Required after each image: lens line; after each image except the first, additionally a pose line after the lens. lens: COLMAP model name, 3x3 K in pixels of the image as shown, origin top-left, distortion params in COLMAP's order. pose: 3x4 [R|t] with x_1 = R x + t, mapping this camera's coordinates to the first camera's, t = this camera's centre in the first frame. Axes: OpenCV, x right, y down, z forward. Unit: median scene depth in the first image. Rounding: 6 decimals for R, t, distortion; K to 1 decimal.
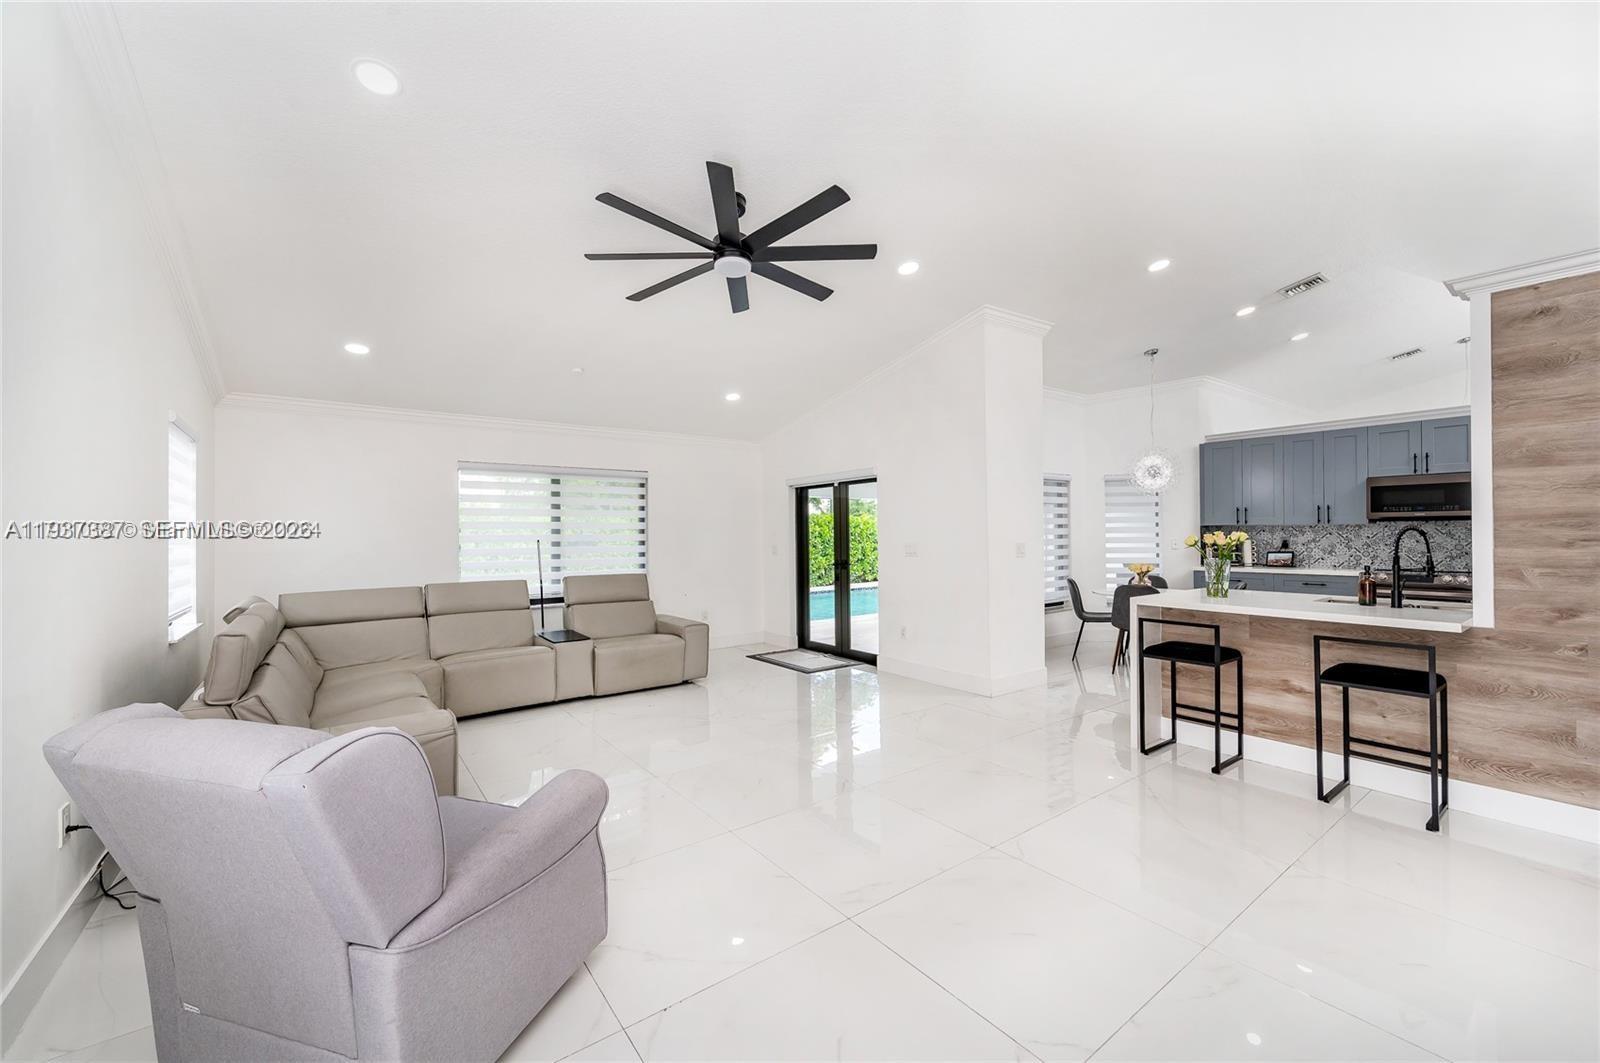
lens RADIAL K [[632.7, 0, 800.0], [0, 632.7, 527.8], [0, 0, 1]] dist [0.003321, -0.000462]
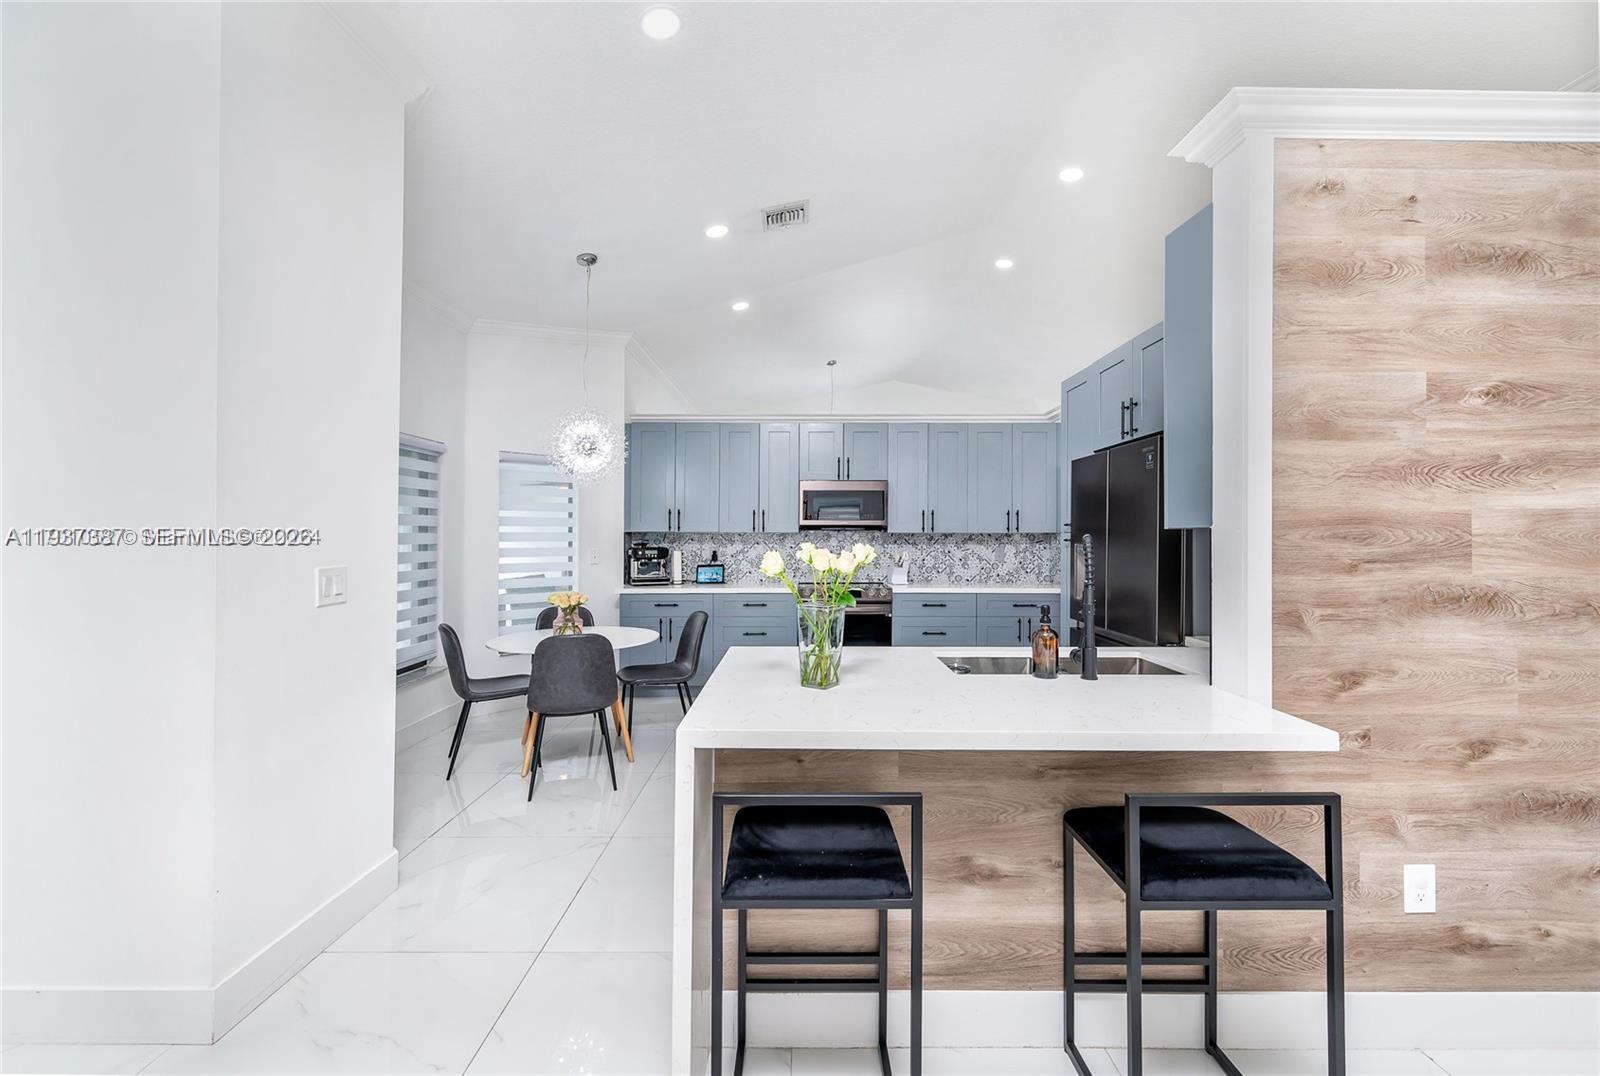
lens RADIAL K [[647.7, 0, 804.5], [0, 647.7, 527.3], [0, 0, 1]] dist [0.000238, 0.000179]
pose [[0.586111, 0.021524, 0.809945, 0.159826], [-0.012686, 0.999768, -0.017388, 0.001631], [-0.810132, -0.000084, 0.586248, 0.439055]]
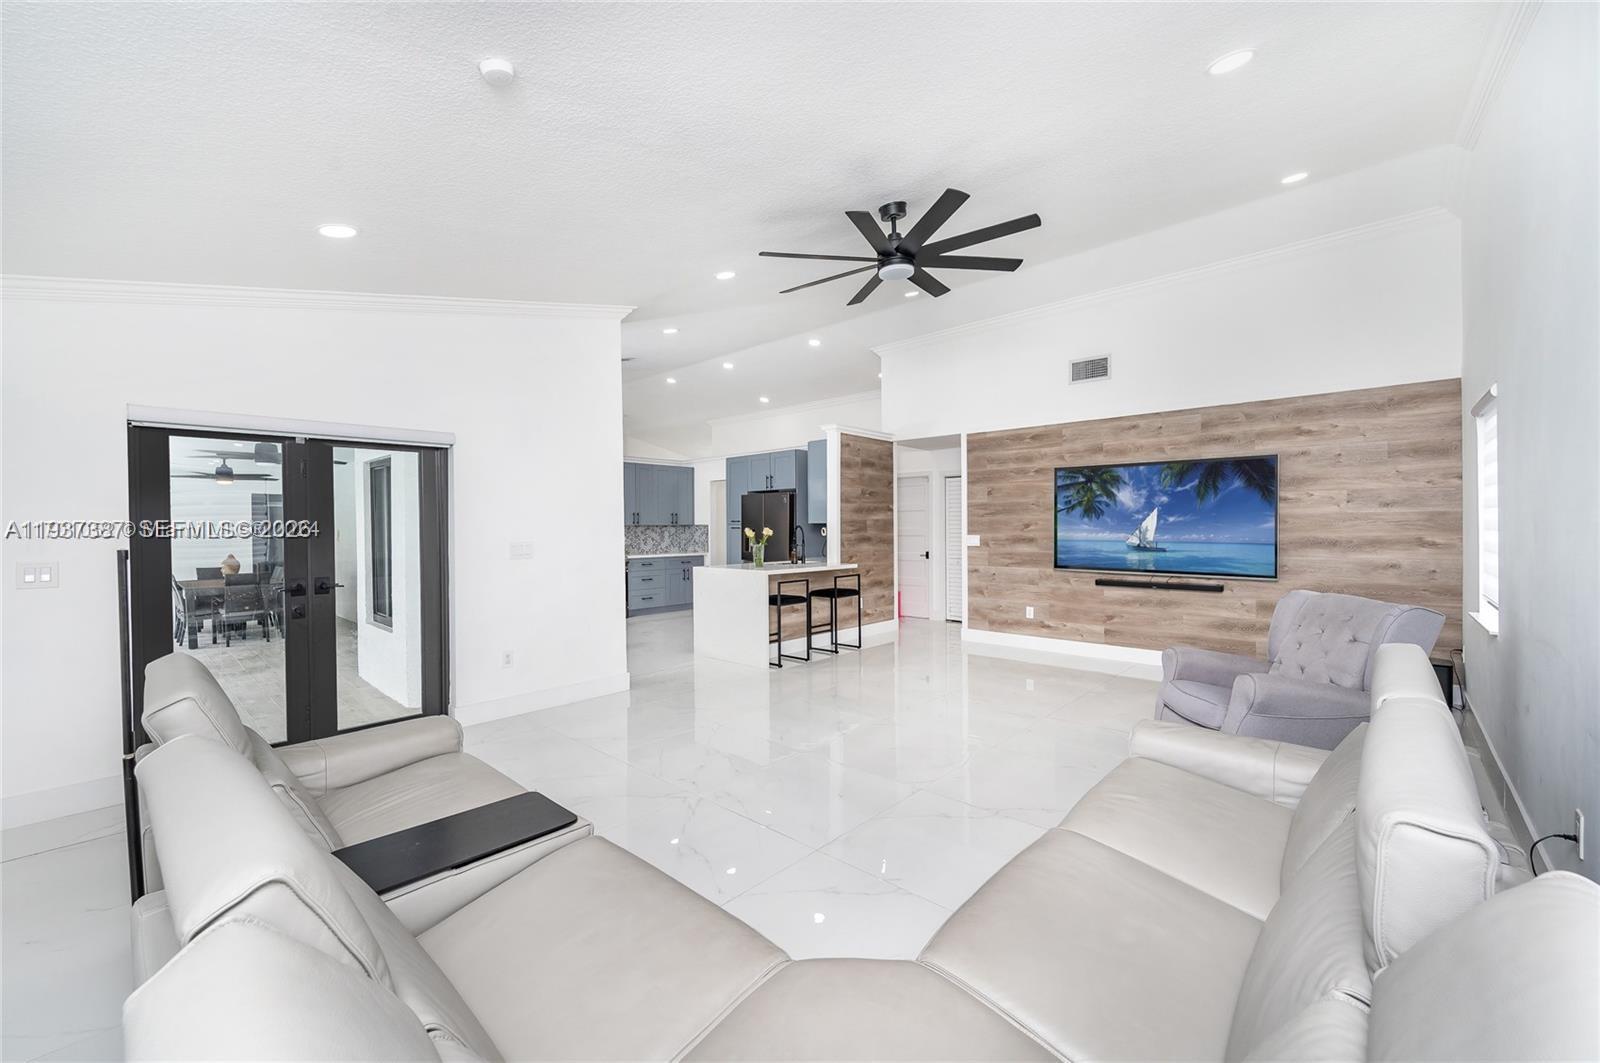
lens RADIAL K [[632.7, 0, 800.0], [0, 632.7, 527.8], [0, 0, 1]] dist [0.003321, -0.000462]
pose [[-0.197843, 0.007858, 0.980202, -0.583774], [0.002533, 0.999969, -0.007506, 0.010461], [-0.980230, 0.000998, -0.197857, 0.724266]]
